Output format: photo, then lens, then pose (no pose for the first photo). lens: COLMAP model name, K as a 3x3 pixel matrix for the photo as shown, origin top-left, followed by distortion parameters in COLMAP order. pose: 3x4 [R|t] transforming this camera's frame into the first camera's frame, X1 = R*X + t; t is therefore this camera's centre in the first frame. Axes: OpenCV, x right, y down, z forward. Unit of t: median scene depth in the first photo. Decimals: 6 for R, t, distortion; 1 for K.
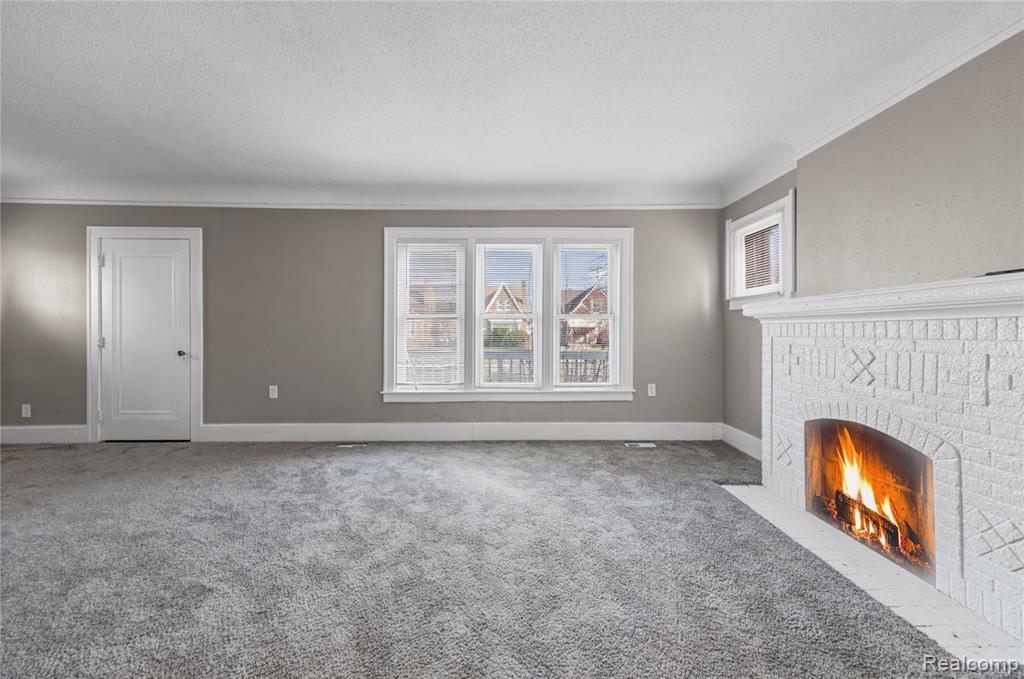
lens RADIAL K [[426.6, 0, 510.6], [0, 426.6, 331.2], [0, 0, 1]] dist [0.034467, 0.000131]
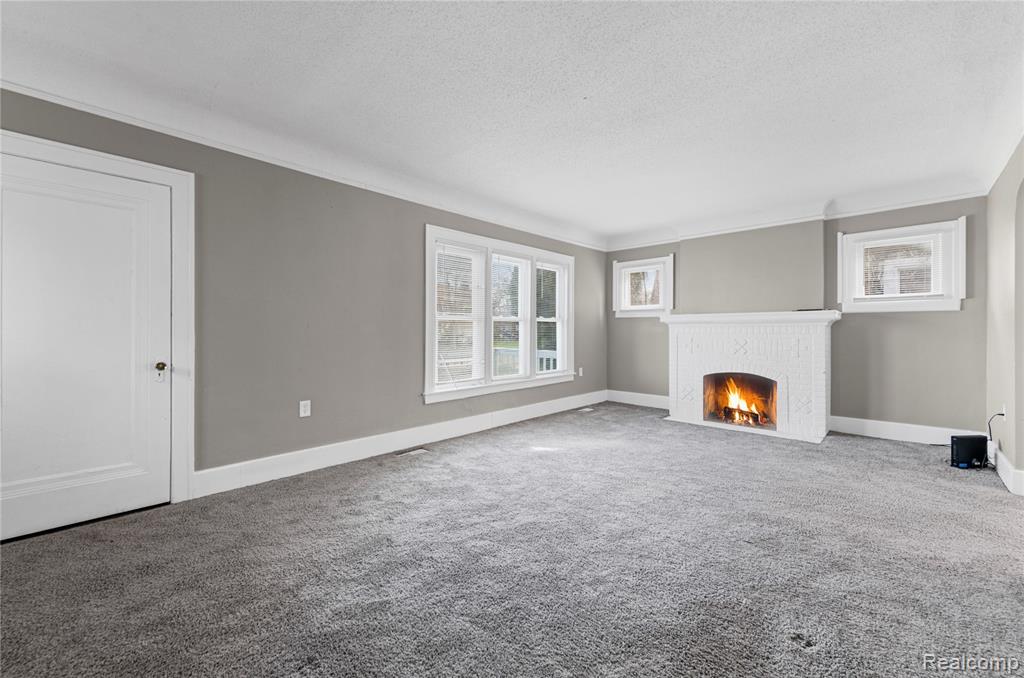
lens RADIAL K [[426.6, 0, 510.6], [0, 426.6, 330.7], [0, 0, 1]] dist [0.034467, 0.000131]
pose [[0.683440, 0.000261, 0.730006, -0.874229], [-0.000712, 1.000000, 0.000309, -0.000625], [-0.730006, -0.000731, 0.683440, 0.201153]]
